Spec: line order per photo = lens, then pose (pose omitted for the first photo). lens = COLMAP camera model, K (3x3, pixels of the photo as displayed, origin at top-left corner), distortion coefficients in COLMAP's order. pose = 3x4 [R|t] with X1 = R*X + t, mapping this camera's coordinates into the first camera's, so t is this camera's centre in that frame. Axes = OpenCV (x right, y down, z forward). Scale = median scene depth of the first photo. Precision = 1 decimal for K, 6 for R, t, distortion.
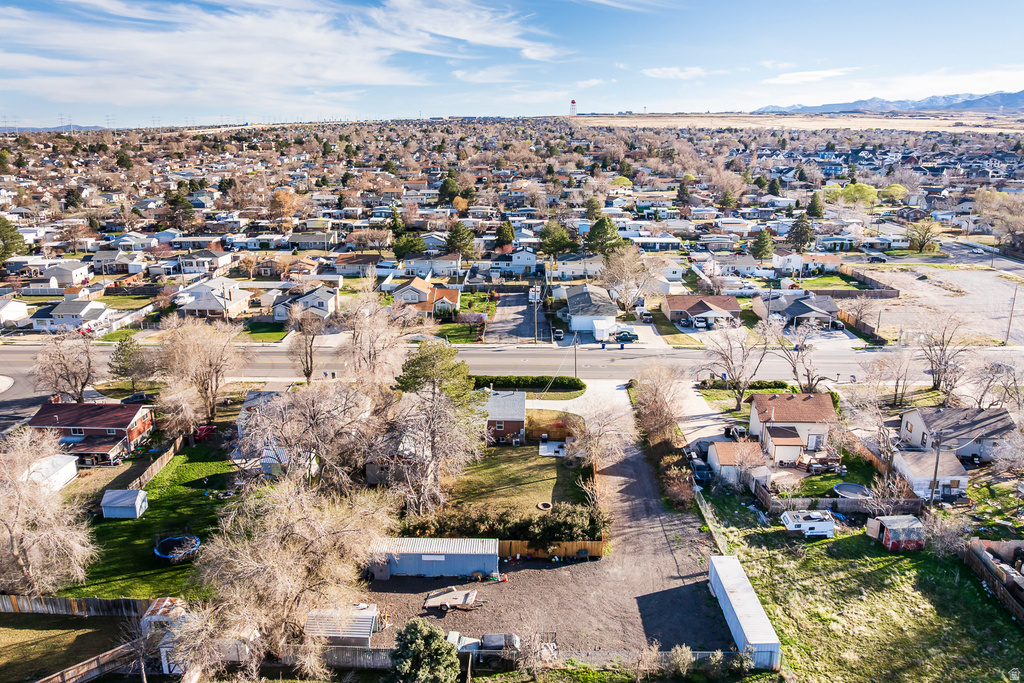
lens RADIAL K [[743.4, 0, 512.0], [0, 743.4, 341.5], [0, 0, 1]] dist [-0.040054, 0.001986]
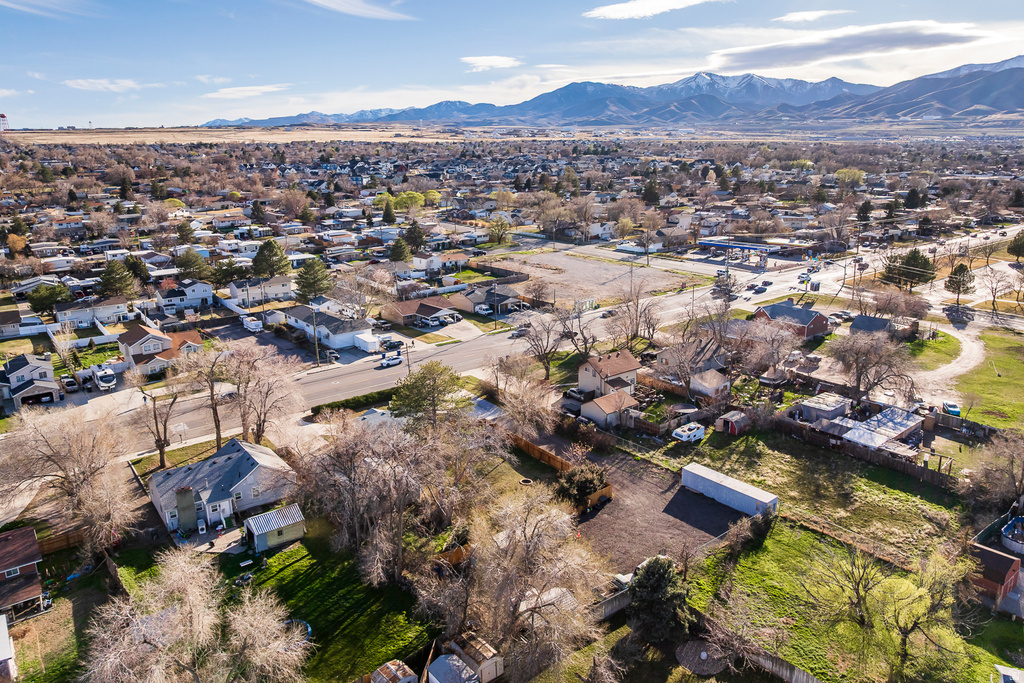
lens RADIAL K [[743.4, 0, 512.0], [0, 743.4, 341.5], [0, 0, 1]] dist [-0.040054, 0.001986]
pose [[0.750934, -0.176032, 0.636483, -0.386336], [0.185775, 0.981205, 0.052192, -0.033379], [-0.633708, 0.079050, 0.769522, 0.060288]]
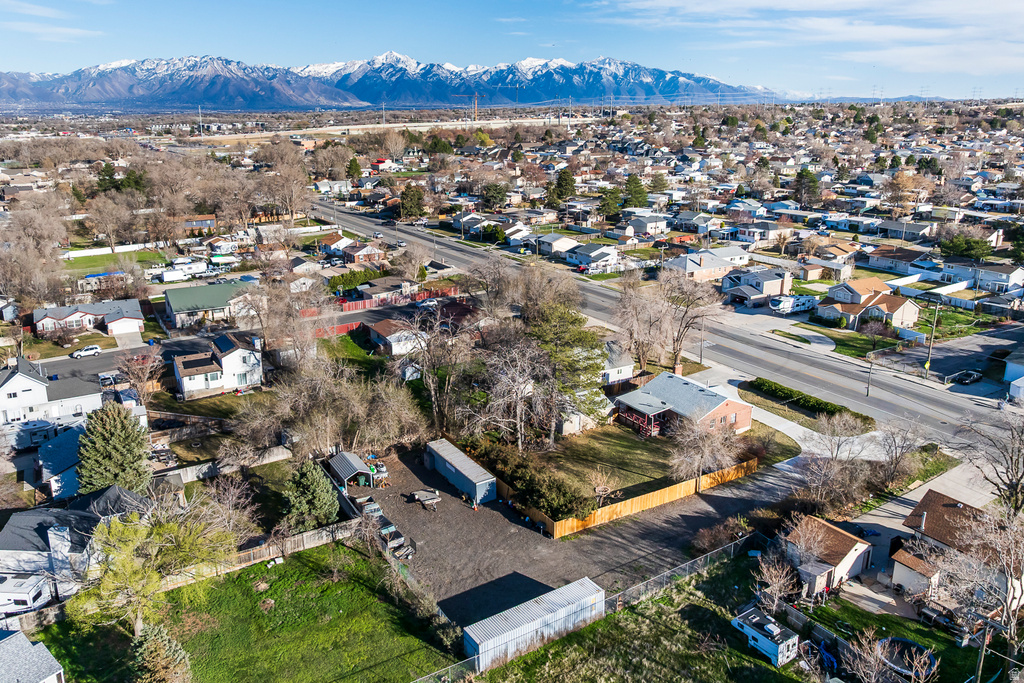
lens RADIAL K [[743.4, 0, 512.0], [0, 743.4, 341.5], [0, 0, 1]] dist [-0.040054, 0.001986]
pose [[0.549252, 0.249409, -0.797570, 0.400571], [-0.220175, 0.963890, 0.149794, -0.055292], [0.806130, 0.093330, 0.584333, 0.150509]]
